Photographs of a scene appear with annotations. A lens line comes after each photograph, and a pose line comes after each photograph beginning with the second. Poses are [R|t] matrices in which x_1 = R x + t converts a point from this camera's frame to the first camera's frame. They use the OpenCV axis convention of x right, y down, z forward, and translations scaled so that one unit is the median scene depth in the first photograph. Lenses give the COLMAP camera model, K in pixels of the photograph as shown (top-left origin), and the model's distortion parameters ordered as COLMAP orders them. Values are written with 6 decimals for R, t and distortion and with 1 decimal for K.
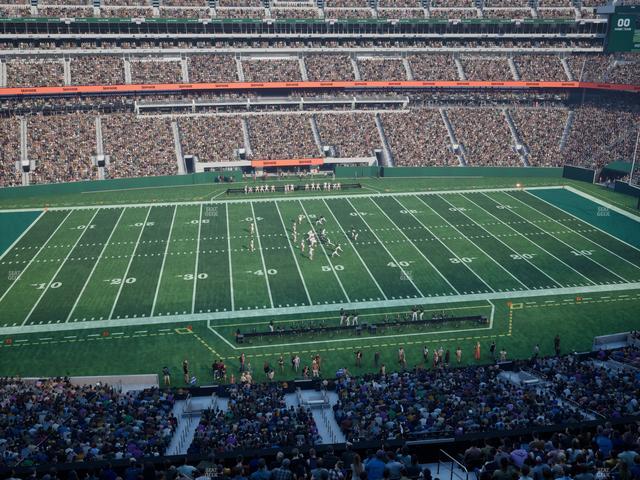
lens RADIAL K [[602.0, 0, 320.3], [0, 602.0, 239.2], [0, 0, 1]] dist [-0.000812, 0.000000]
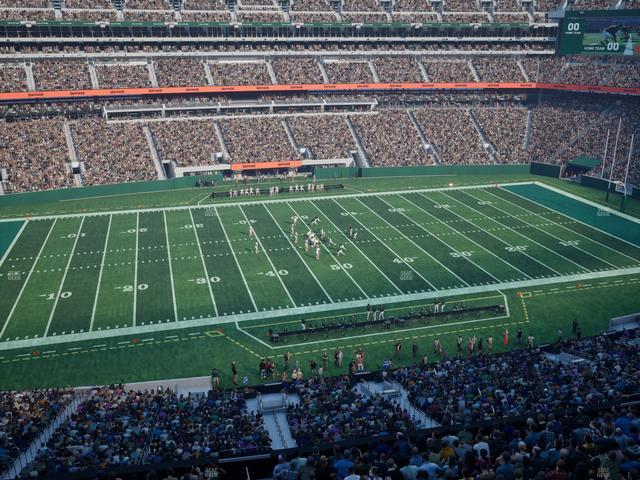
lens RADIAL K [[602.0, 0, 320.5], [0, 602.0, 239.3], [0, 0, 1]] dist [-0.000812, 0.000000]
pose [[0.994081, -0.034876, 0.102891, -0.062846], [0.035423, 0.999366, -0.003488, 0.002179], [-0.102704, 0.007112, 0.994687, -0.006118]]
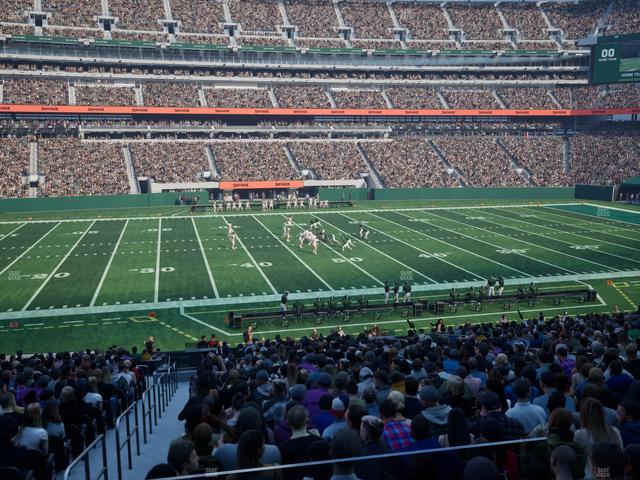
lens RADIAL K [[602.0, 0, 320.3], [0, 602.0, 237.8], [0, 0, 1]] dist [-0.000812, 0.000000]
pose [[0.996212, -0.014668, 0.085708, -0.039833], [0.028322, 0.986656, -0.160335, 0.073617], [-0.082212, 0.162155, 0.983335, 0.147446]]
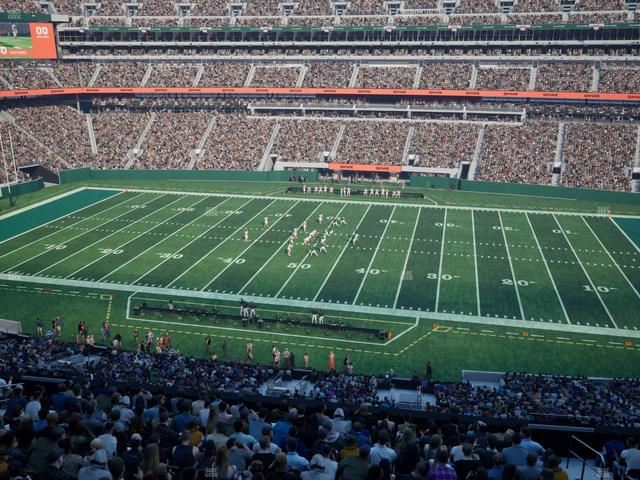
lens RADIAL K [[602.0, 0, 319.9], [0, 602.0, 239.2], [0, 0, 1]] dist [-0.000812, 0.000000]
pose [[0.926828, 0.111485, -0.358555, 0.211398], [-0.122525, 0.992432, -0.008140, 0.004865], [0.354934, 0.051476, 0.933473, 0.052708]]
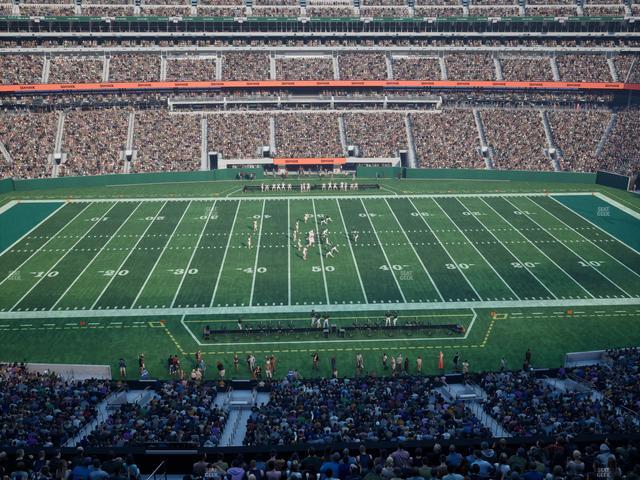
lens RADIAL K [[602.0, 0, 320.2], [0, 602.0, 239.3], [0, 0, 1]] dist [-0.000812, 0.000000]
pose [[0.993813, 0.036492, -0.104897, 0.062897], [-0.036244, 0.999334, 0.004269, -0.002519], [0.104983, -0.000441, 0.994474, 0.007177]]
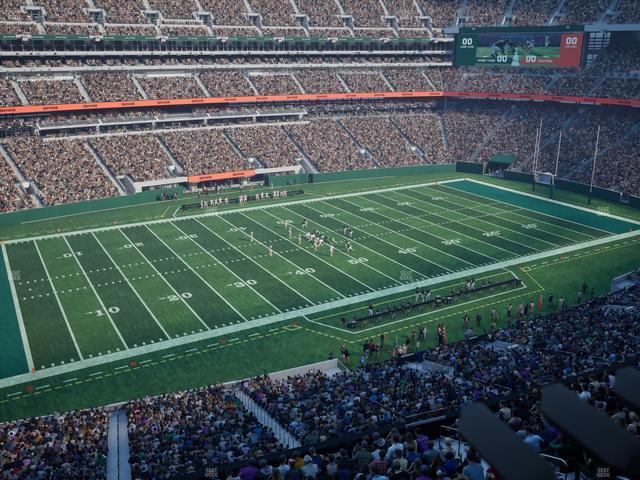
lens RADIAL K [[602.0, 0, 321.1], [0, 602.0, 238.9], [0, 0, 1]] dist [-0.000812, 0.000000]
pose [[0.935198, -0.106642, 0.337686, -0.219700], [0.115550, 0.993282, -0.006327, 0.003847], [-0.334743, 0.044936, 0.941238, -0.010915]]
